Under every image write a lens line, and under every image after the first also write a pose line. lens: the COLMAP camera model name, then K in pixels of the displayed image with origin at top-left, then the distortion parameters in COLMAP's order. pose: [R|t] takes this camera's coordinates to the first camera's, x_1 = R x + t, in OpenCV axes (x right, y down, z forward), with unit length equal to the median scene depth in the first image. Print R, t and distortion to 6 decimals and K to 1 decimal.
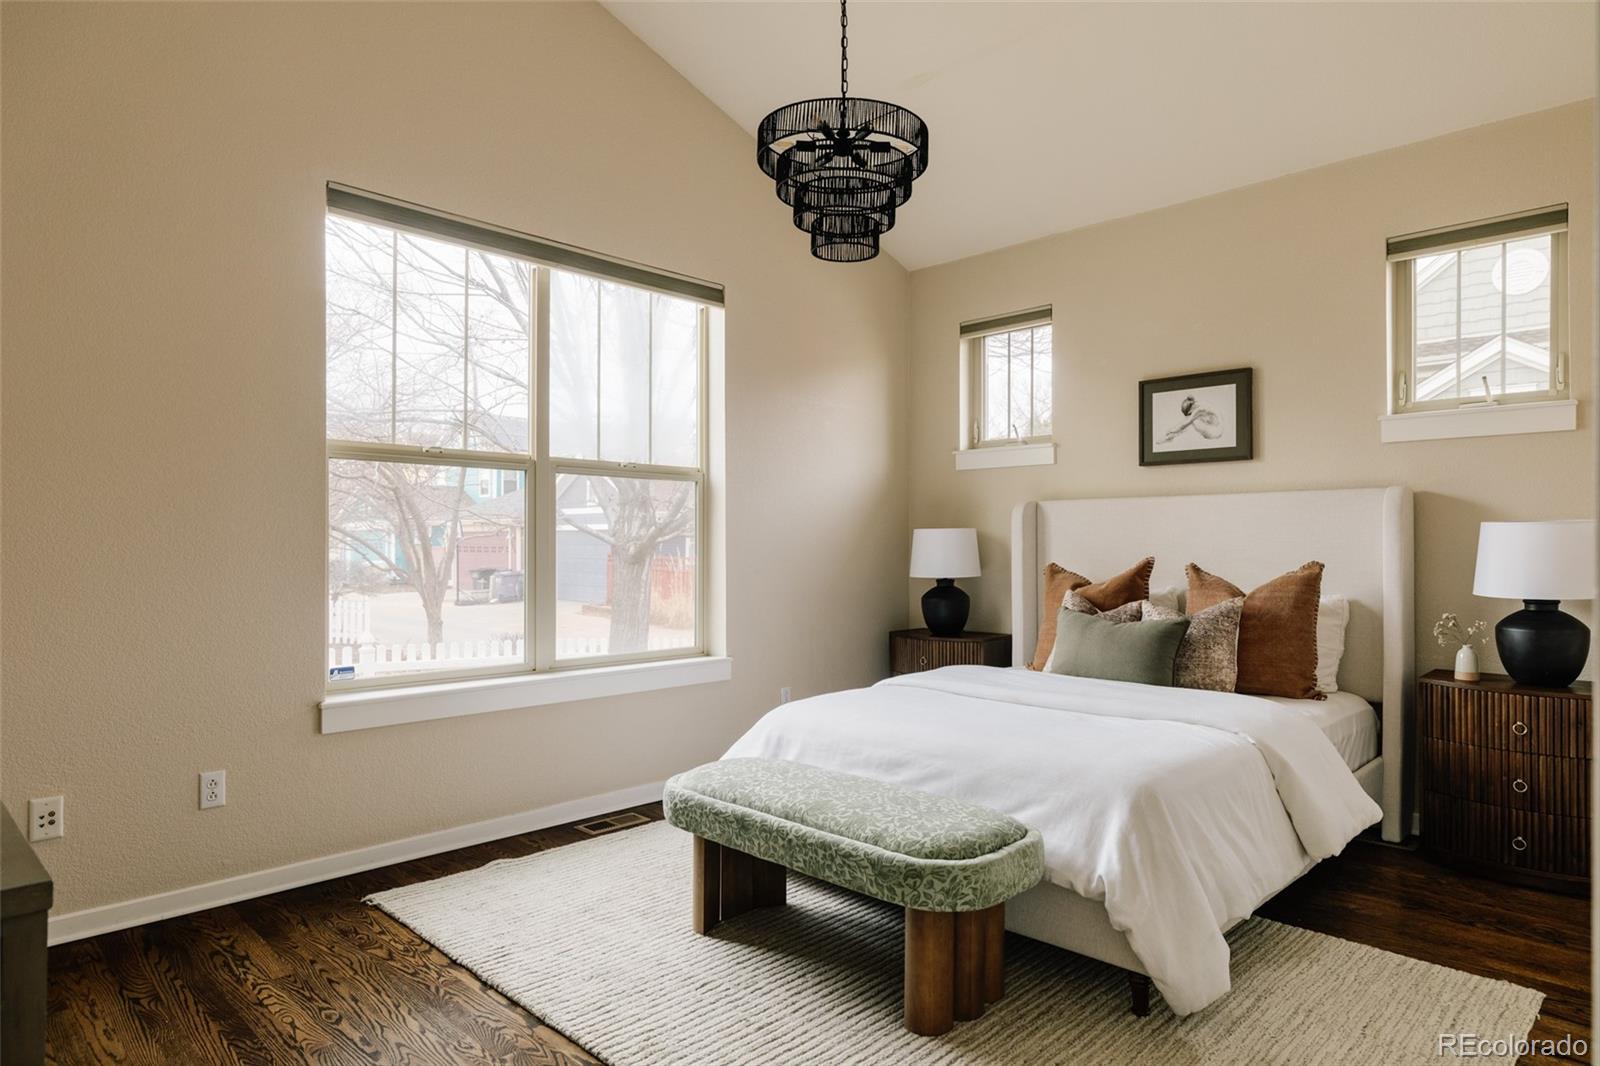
lens RADIAL K [[950.8, 0, 797.1], [0, 950.8, 529.9], [0, 0, 1]] dist [0.006053, 0.002406]
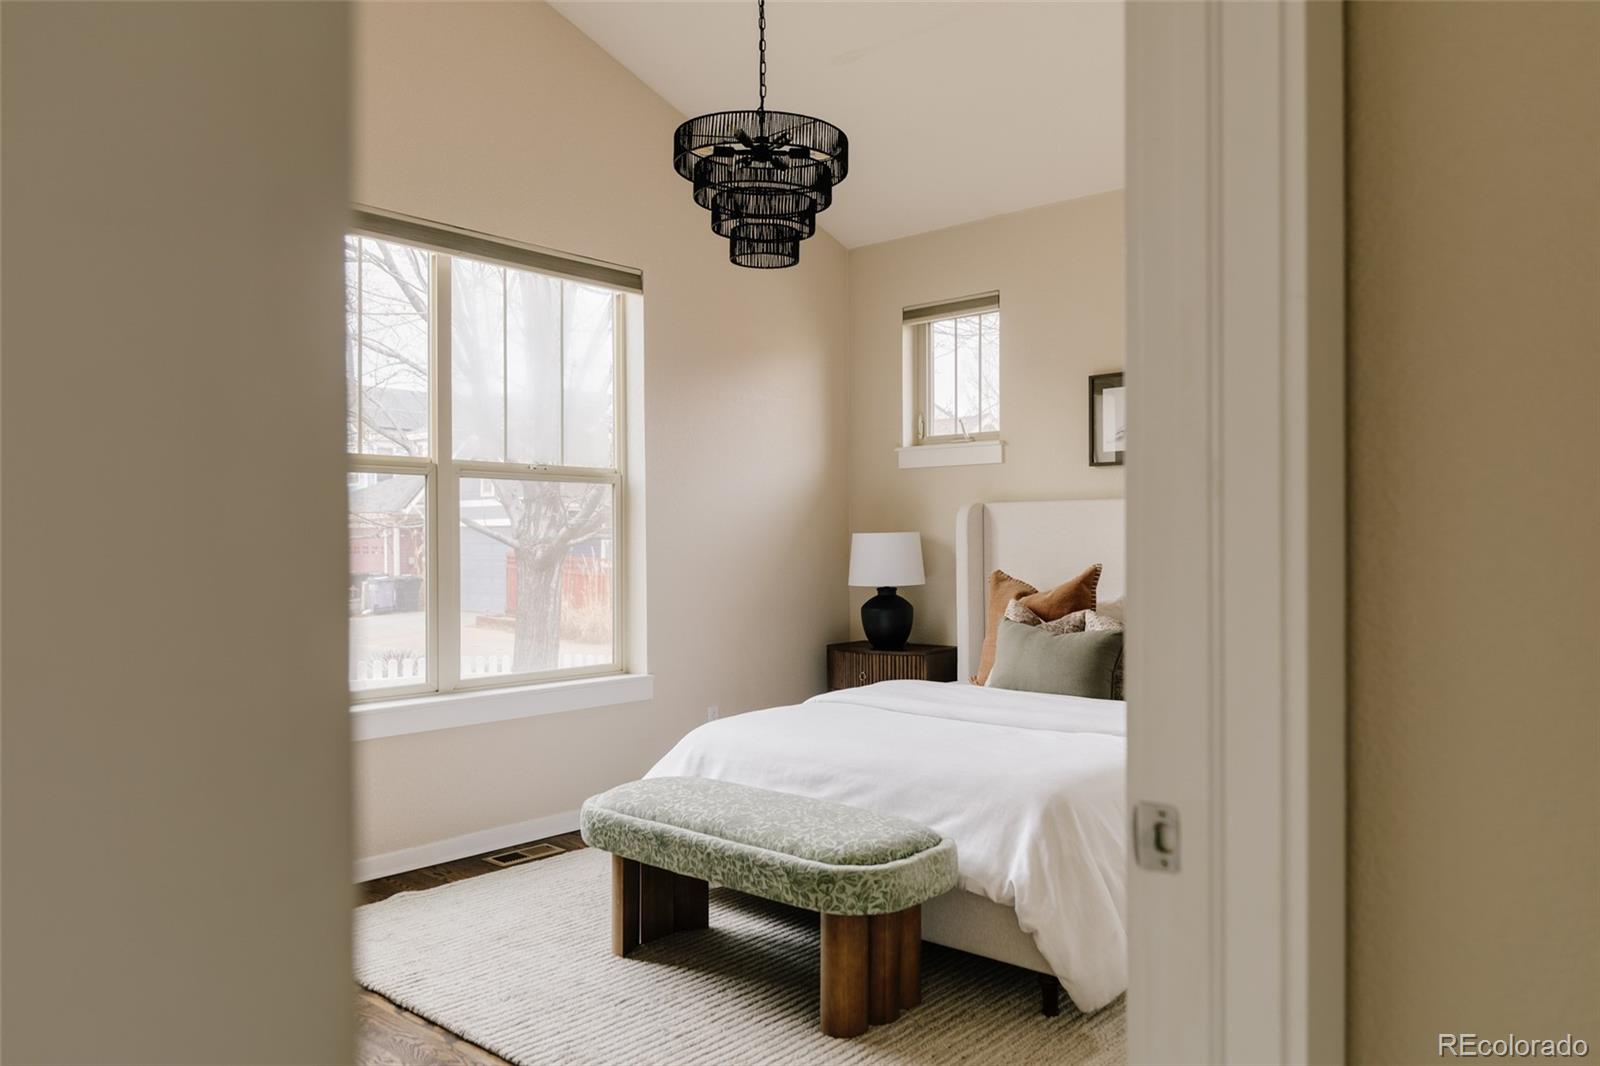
lens RADIAL K [[1139.5, 0, 805.4], [0, 1139.5, 538.9], [0, 0, 1]] dist [0.025240, -0.003608]
pose [[0.998141, -0.004414, 0.060784, 0.019832], [0.003553, 0.999892, 0.014269, -0.021535], [-0.060841, -0.014027, 0.998049, -0.183064]]
